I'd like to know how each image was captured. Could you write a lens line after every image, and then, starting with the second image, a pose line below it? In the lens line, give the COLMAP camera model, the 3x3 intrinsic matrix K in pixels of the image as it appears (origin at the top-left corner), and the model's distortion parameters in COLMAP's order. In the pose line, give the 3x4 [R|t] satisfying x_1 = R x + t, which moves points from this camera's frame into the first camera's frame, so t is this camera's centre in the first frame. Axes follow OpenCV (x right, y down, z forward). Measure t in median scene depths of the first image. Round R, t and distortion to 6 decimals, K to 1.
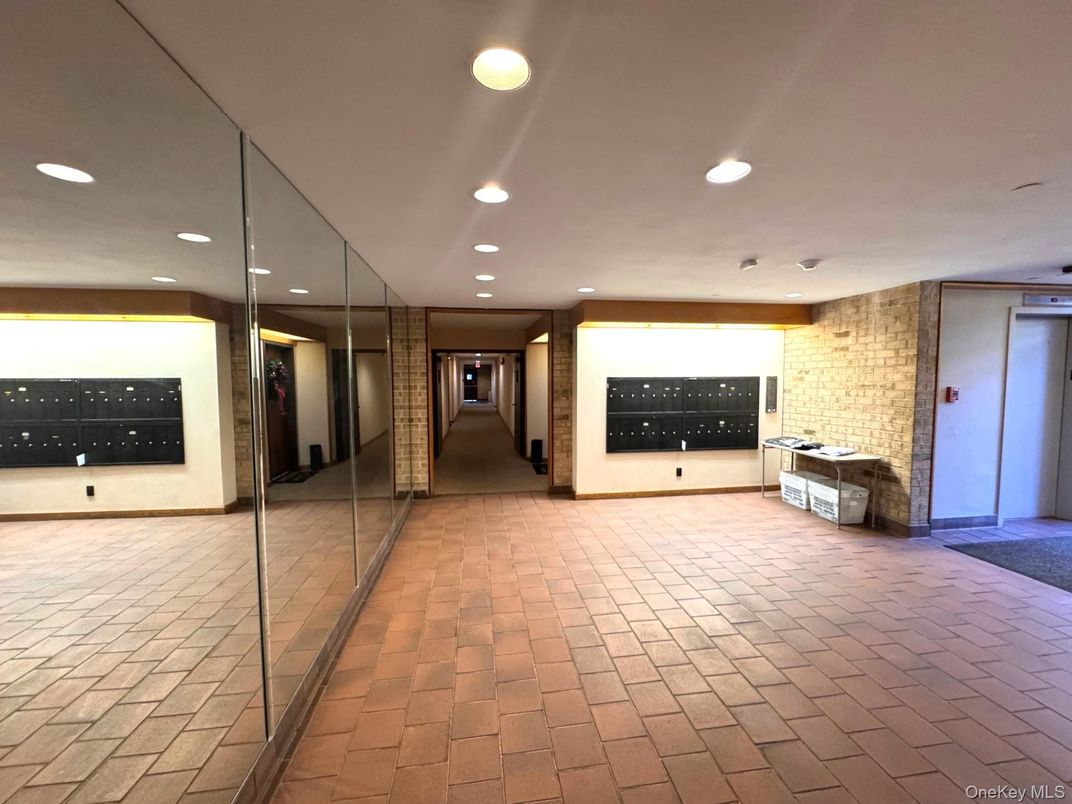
lens RADIAL K [[441.1, 0, 536.9], [0, 441.1, 405.3], [0, 0, 1]] dist [0.001250, 0.000034]
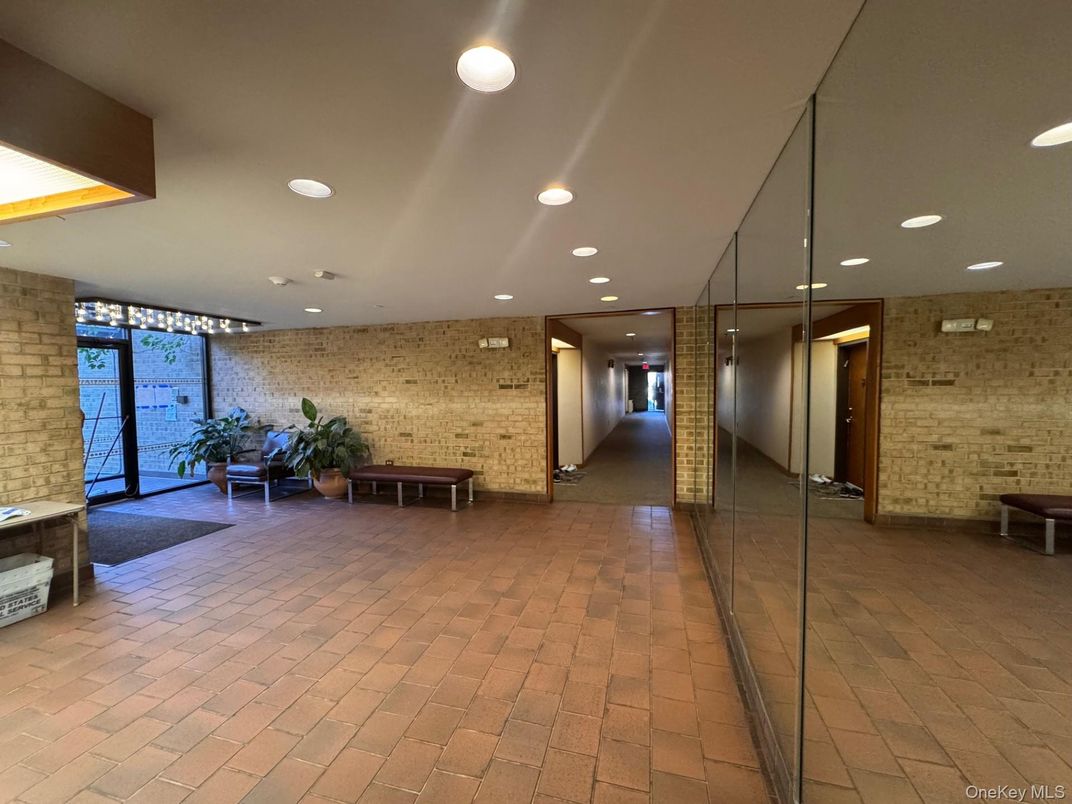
lens RADIAL K [[441.1, 0, 533.0], [0, 441.1, 401.2], [0, 0, 1]] dist [0.001250, 0.000034]
pose [[-0.918900, -0.000794, 0.394491, -0.275351], [0.039161, 0.994875, 0.093219, -0.085866], [-0.392543, 0.101108, -0.914159, 1.376394]]
